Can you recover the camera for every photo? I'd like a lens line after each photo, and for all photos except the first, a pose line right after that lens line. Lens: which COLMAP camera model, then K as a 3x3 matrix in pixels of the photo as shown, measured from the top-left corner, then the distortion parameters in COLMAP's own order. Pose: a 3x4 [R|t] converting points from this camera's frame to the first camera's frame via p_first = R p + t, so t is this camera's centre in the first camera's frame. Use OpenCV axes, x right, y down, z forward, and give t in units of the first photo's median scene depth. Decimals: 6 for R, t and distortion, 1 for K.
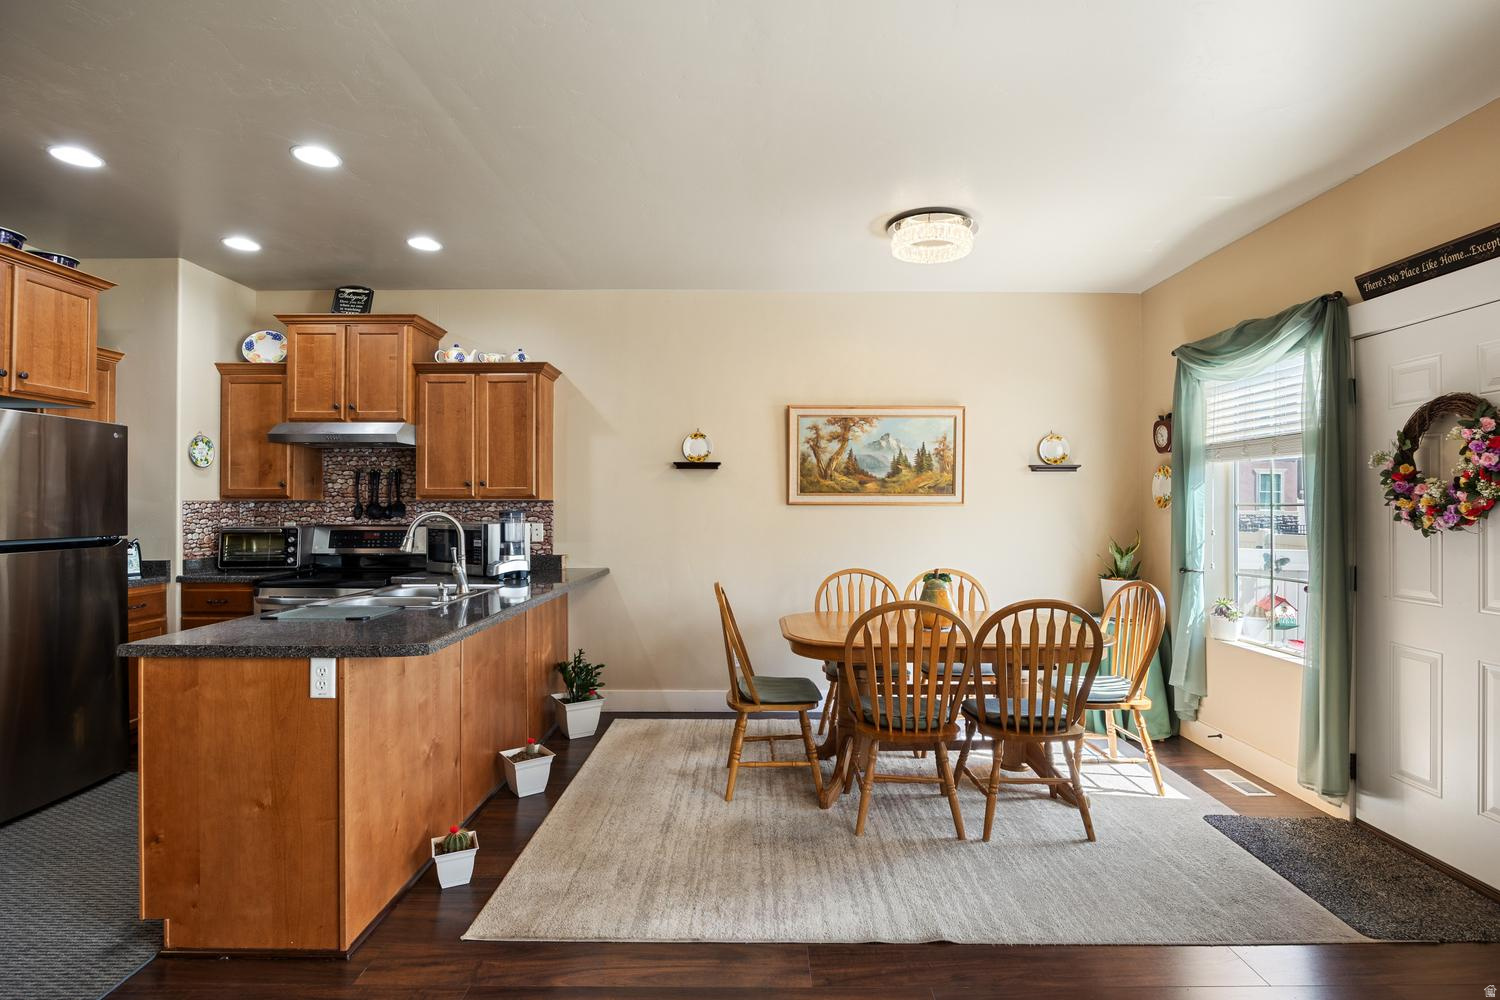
lens RADIAL K [[759.6, 0, 750.0], [0, 759.6, 500.0], [0, 0, 1]] dist [-0.005187, -0.000736]
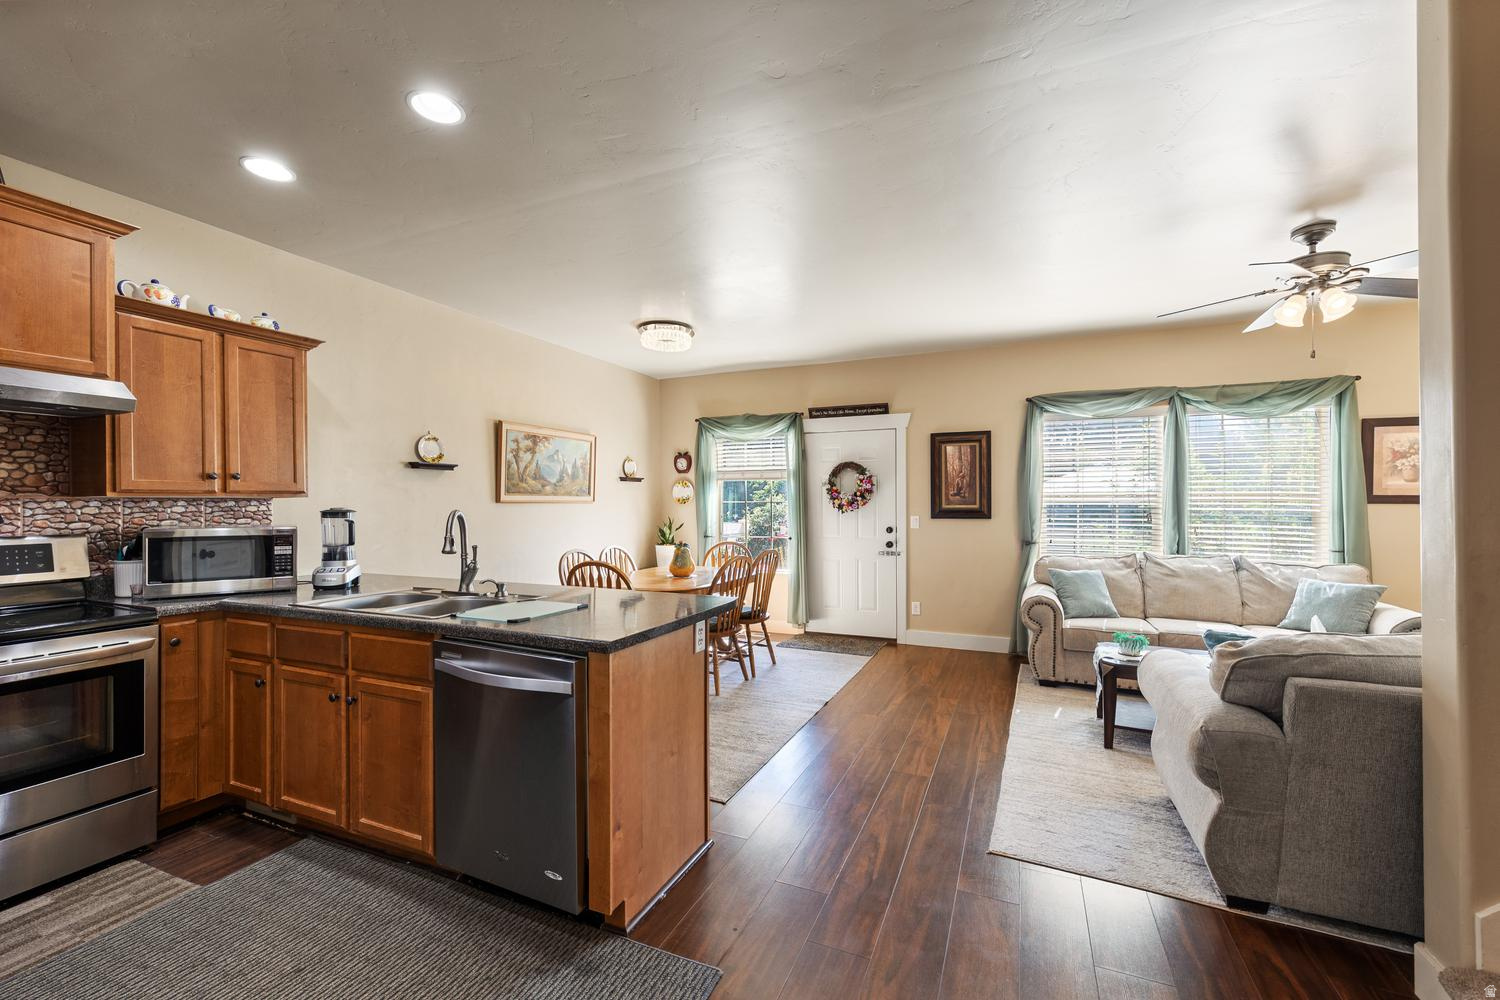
lens RADIAL K [[621.3, 0, 778.4], [0, 621.3, 503.2], [0, 0, 1]] dist [0.013824, -0.001213]
pose [[0.362711, -0.002778, 0.931898, -0.730104], [-0.002229, 0.999990, 0.003849, 0.002032], [-0.931899, -0.003473, 0.362701, 0.238833]]
